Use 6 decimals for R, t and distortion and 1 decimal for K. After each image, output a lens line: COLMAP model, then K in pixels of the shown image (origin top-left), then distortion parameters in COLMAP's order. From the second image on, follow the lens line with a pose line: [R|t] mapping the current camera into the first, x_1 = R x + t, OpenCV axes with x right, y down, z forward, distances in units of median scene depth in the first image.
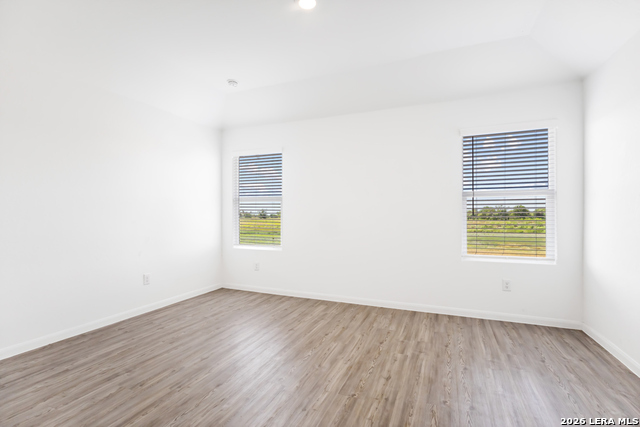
lens RADIAL K [[295.3, 0, 320.8], [0, 295.3, 215.3], [0, 0, 1]] dist [-0.013629, 0.000040]
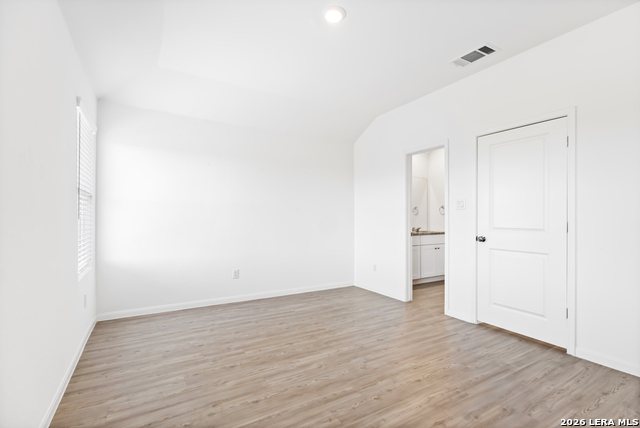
lens RADIAL K [[295.3, 0, 319.5], [0, 295.3, 215.5], [0, 0, 1]] dist [-0.013629, 0.000040]
pose [[-0.803307, 0.006382, 0.595531, -0.604446], [-0.001233, 0.999923, -0.012379, -0.002780], [-0.595564, -0.010678, -0.803237, 1.801465]]
